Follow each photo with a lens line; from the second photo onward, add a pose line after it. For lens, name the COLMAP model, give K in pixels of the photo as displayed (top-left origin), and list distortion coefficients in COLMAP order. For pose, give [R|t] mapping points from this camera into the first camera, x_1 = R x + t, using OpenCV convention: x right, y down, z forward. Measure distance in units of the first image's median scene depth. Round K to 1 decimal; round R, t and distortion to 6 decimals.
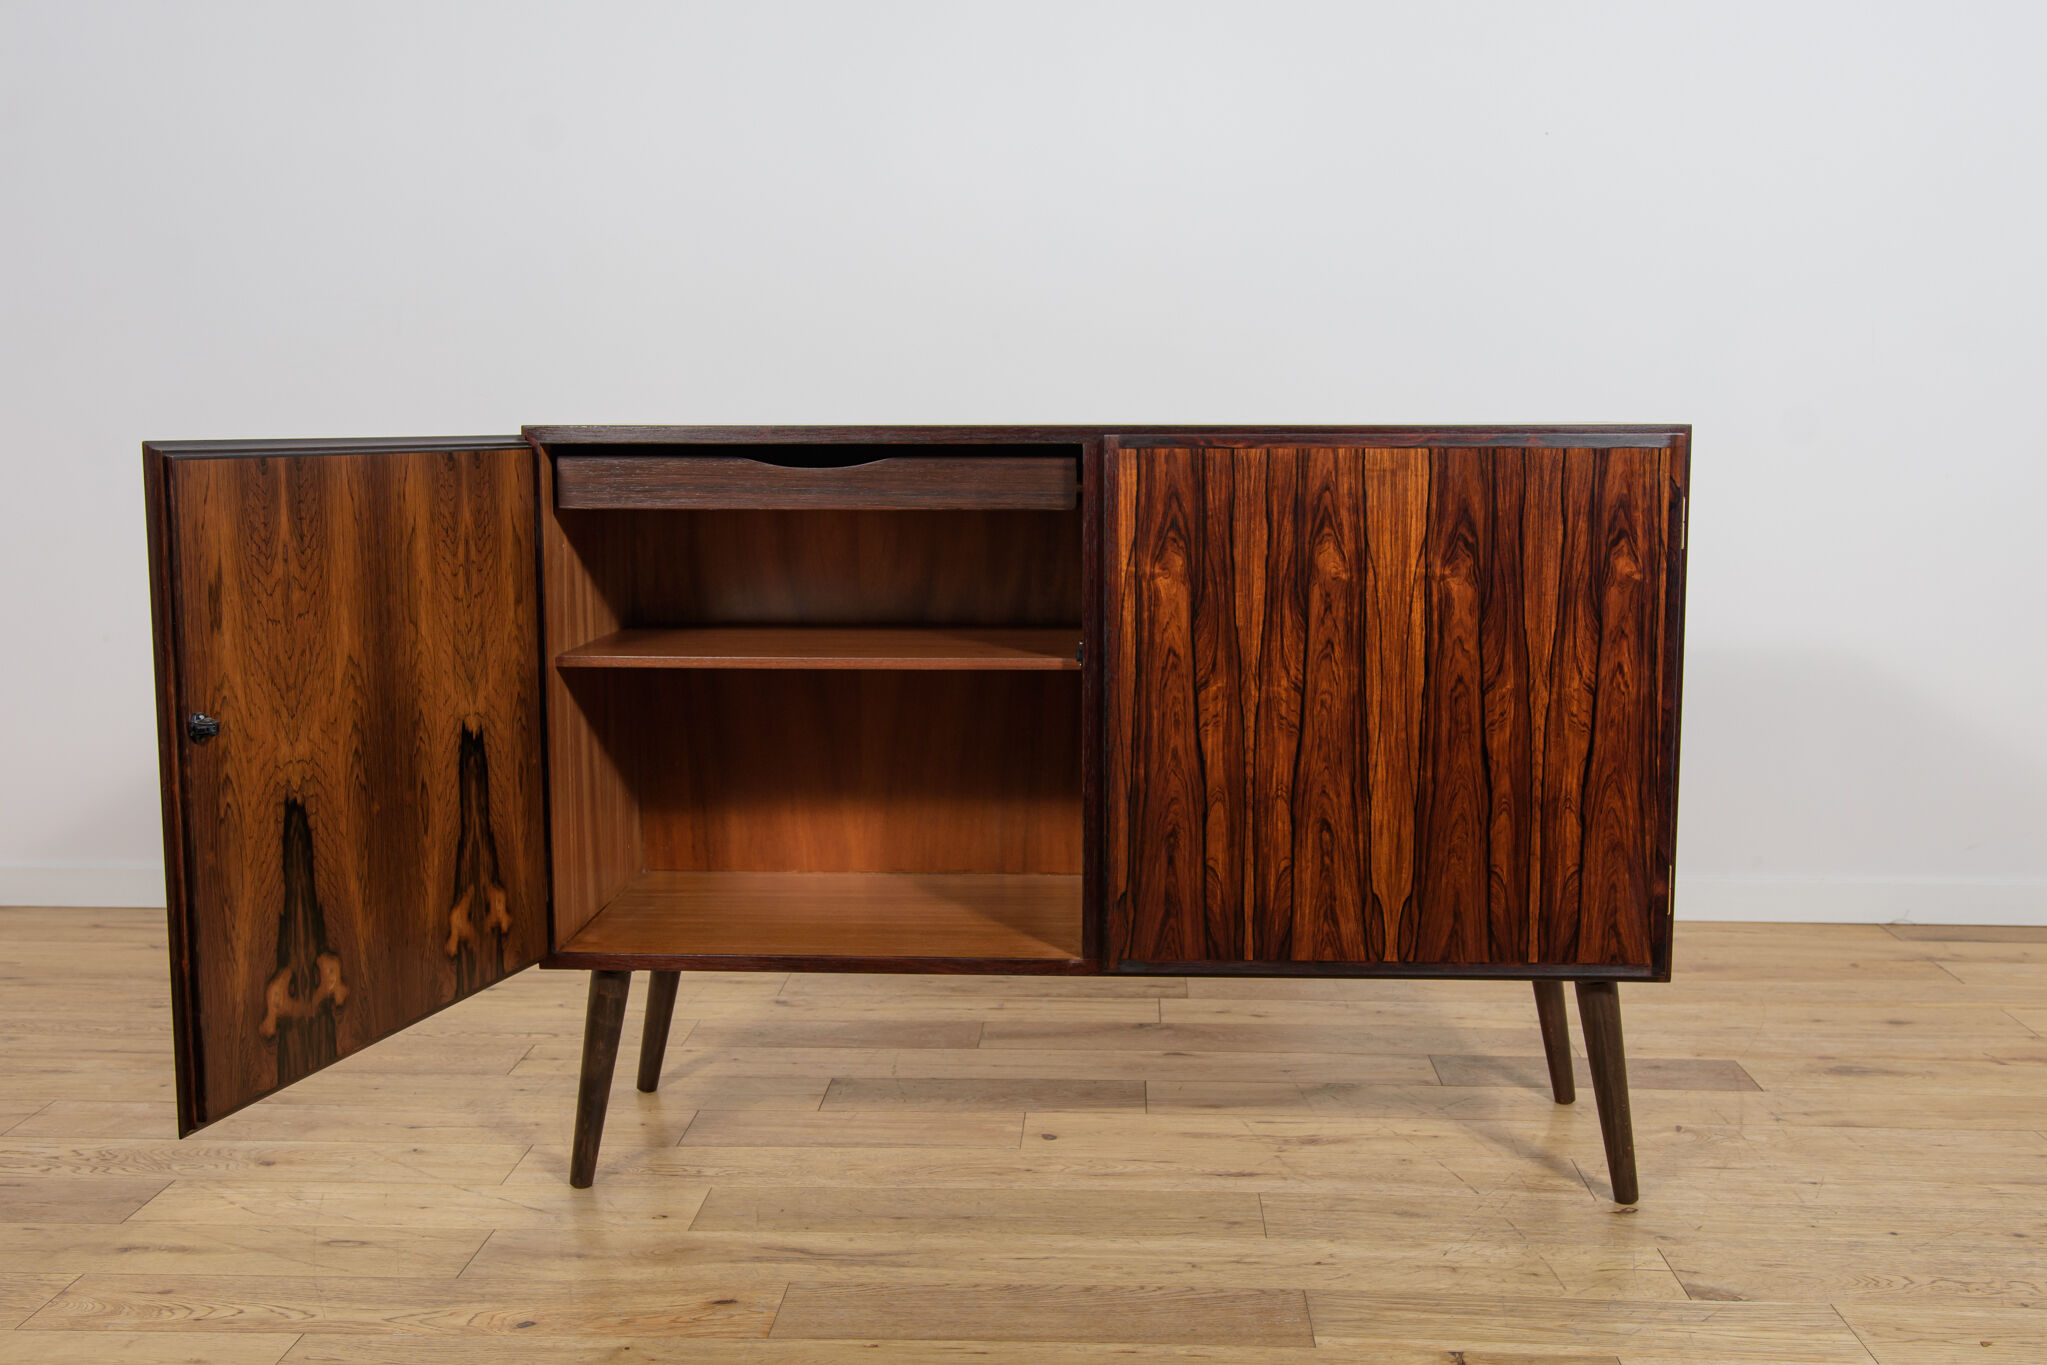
lens RADIAL K [[2105.4, 0, 1025.2], [0, 2105.4, 686.3], [0, 0, 1]] dist [-0.023714, 0.106515]
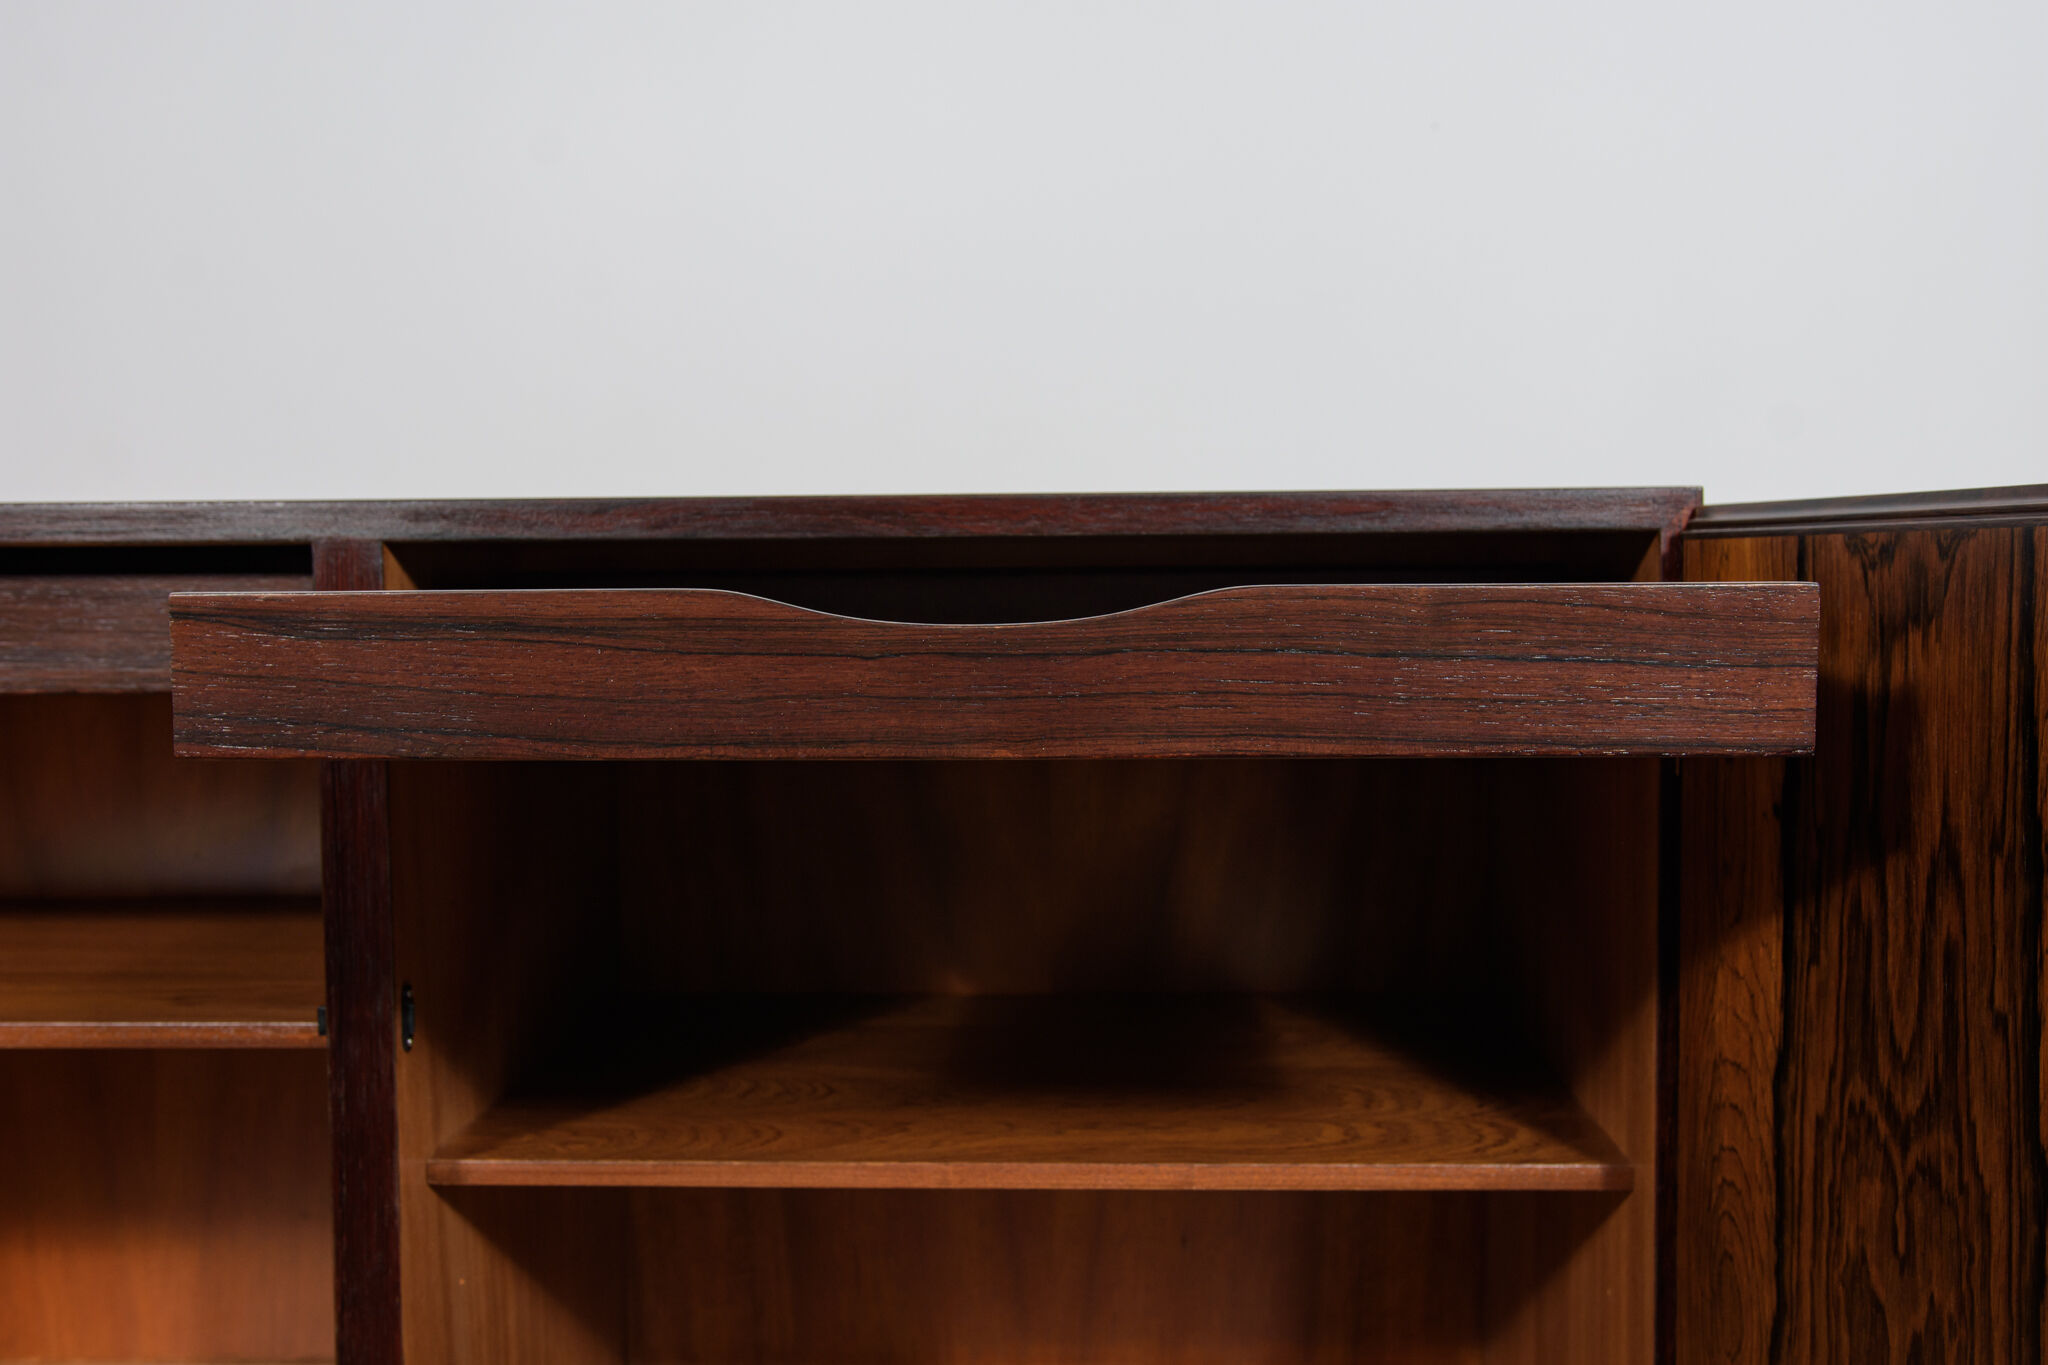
lens RADIAL K [[1973.0, 0, 1027.5], [0, 1973.0, 682.2], [0, 0, 1]] dist [-0.016172, 0.020065]
pose [[0.999939, -0.006494, 0.008912, 0.163107], [0.007170, 0.996922, -0.078071, -0.050222], [-0.008378, 0.078130, 0.996908, 0.561037]]
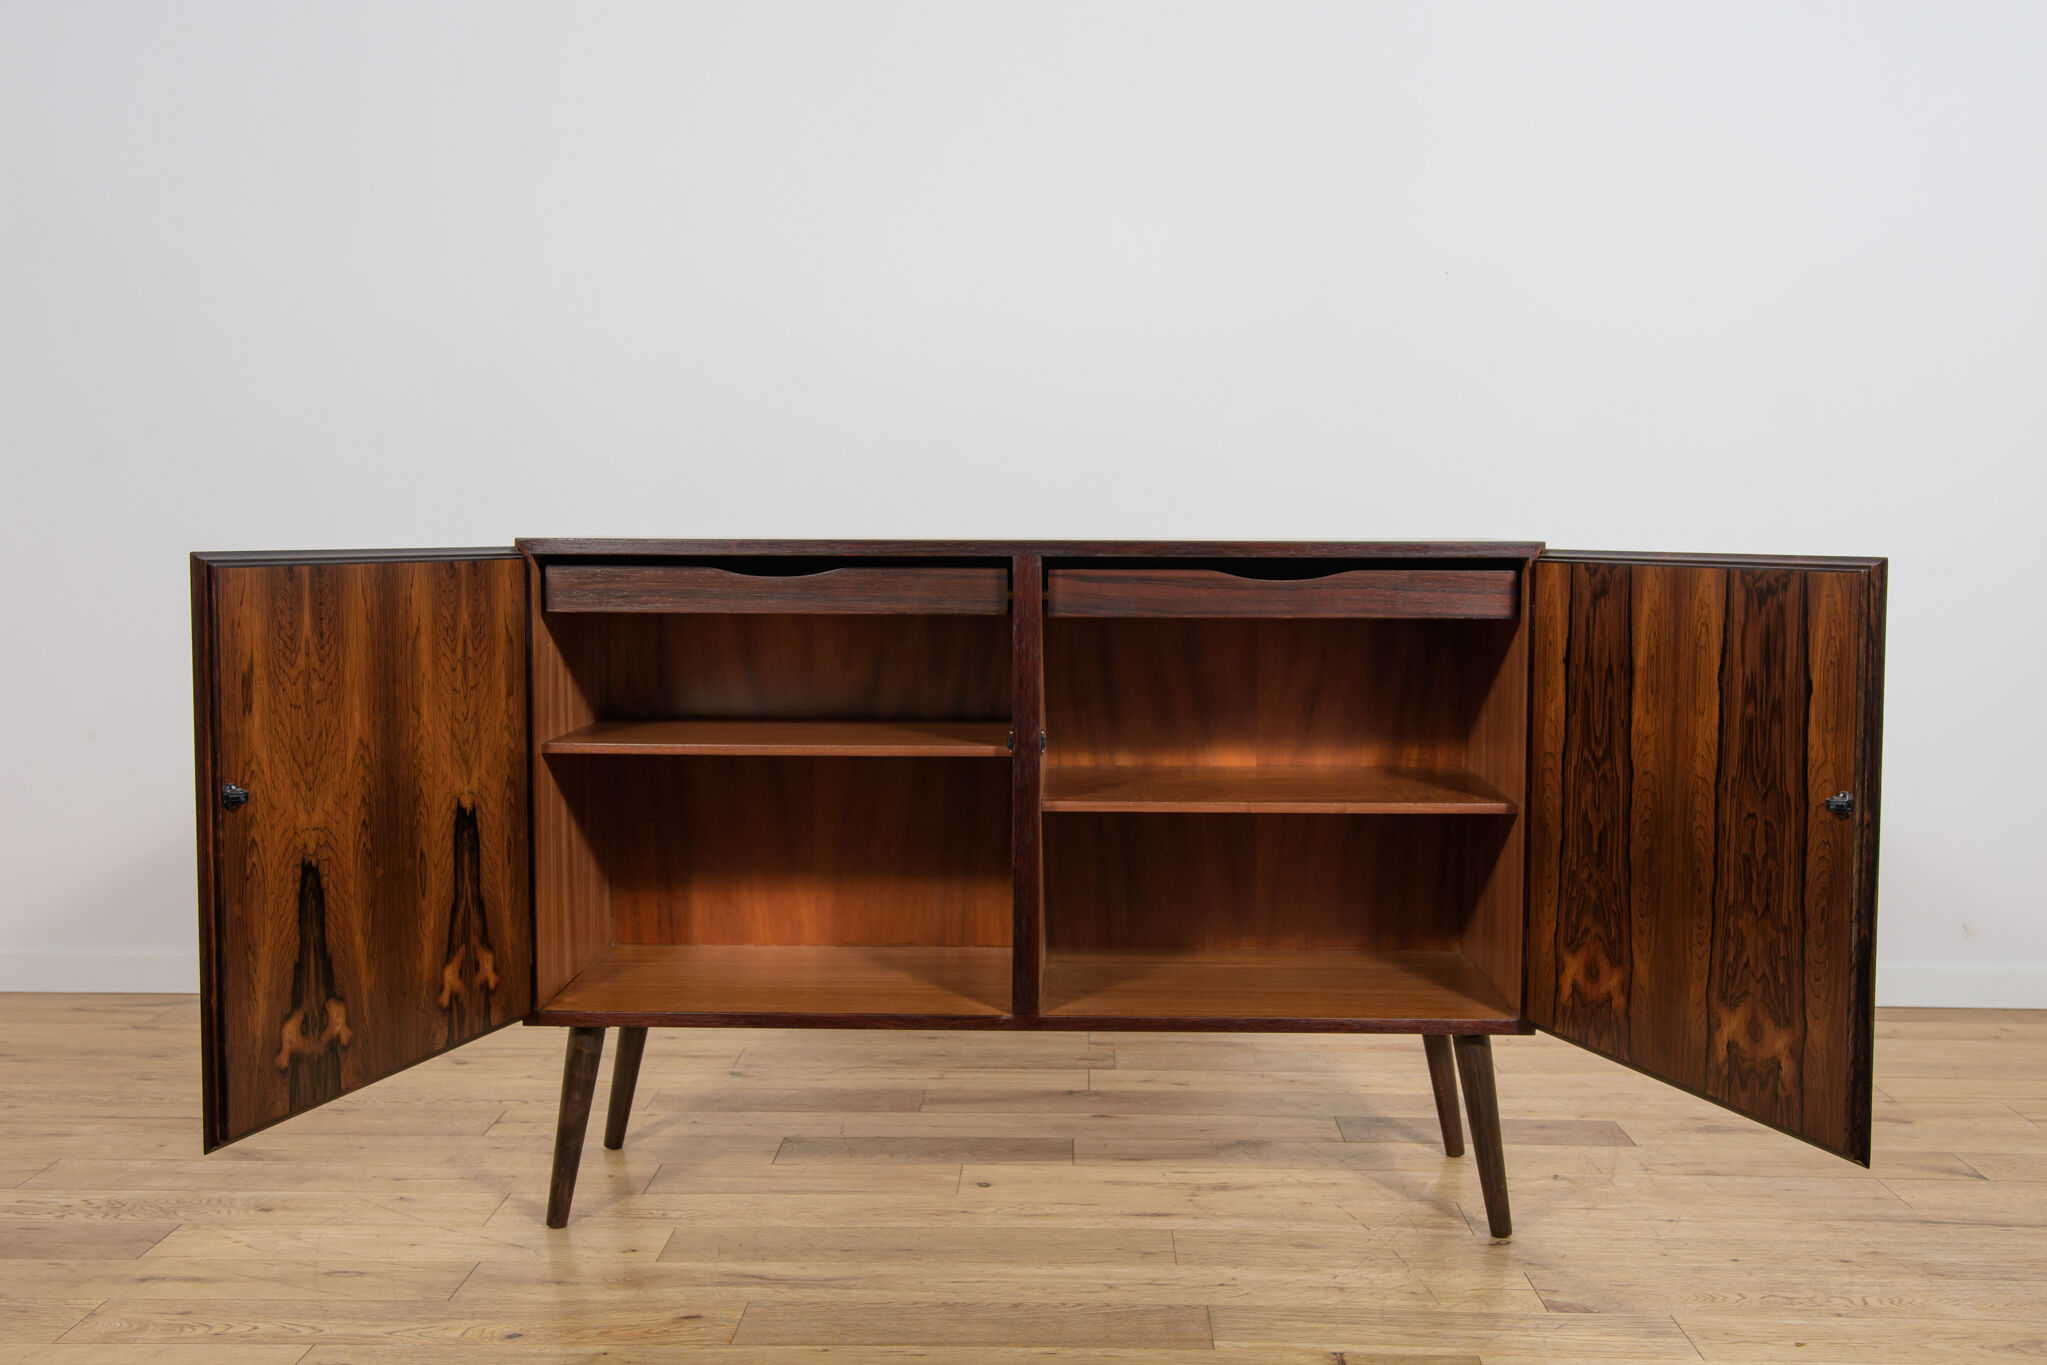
lens RADIAL K [[2169.1, 0, 1024.8], [0, 2169.1, 688.4], [0, 0, 1]] dist [-0.011045, 0.108005]
pose [[0.999720, 0.002580, 0.023508, 0.006076], [-0.001348, 0.998632, -0.052275, 0.016153], [-0.023611, 0.052229, 0.998356, -0.155172]]
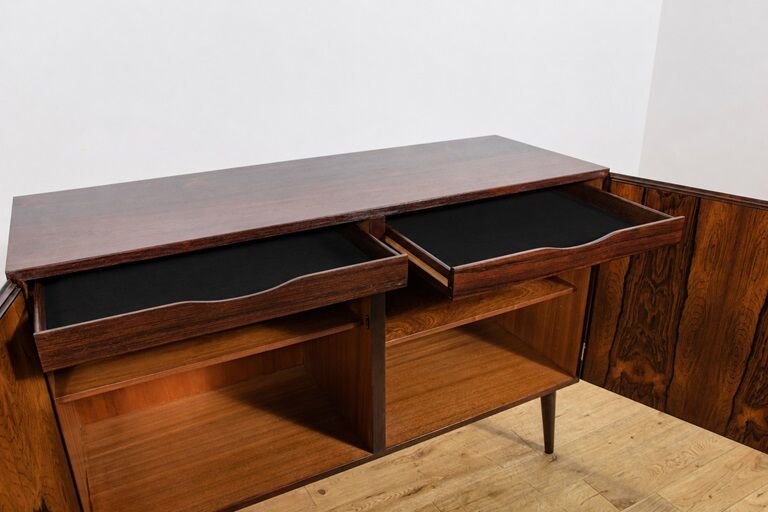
lens RADIAL K [[607.9, 0, 382.4], [0, 607.9, 255.3], [0, 0, 1]] dist [-0.042274, -0.002773]
pose [[0.852432, -0.205867, 0.480601, -0.207373], [0.073087, 0.957112, 0.280349, -0.218661], [-0.517704, -0.203853, 0.830919, 0.529263]]
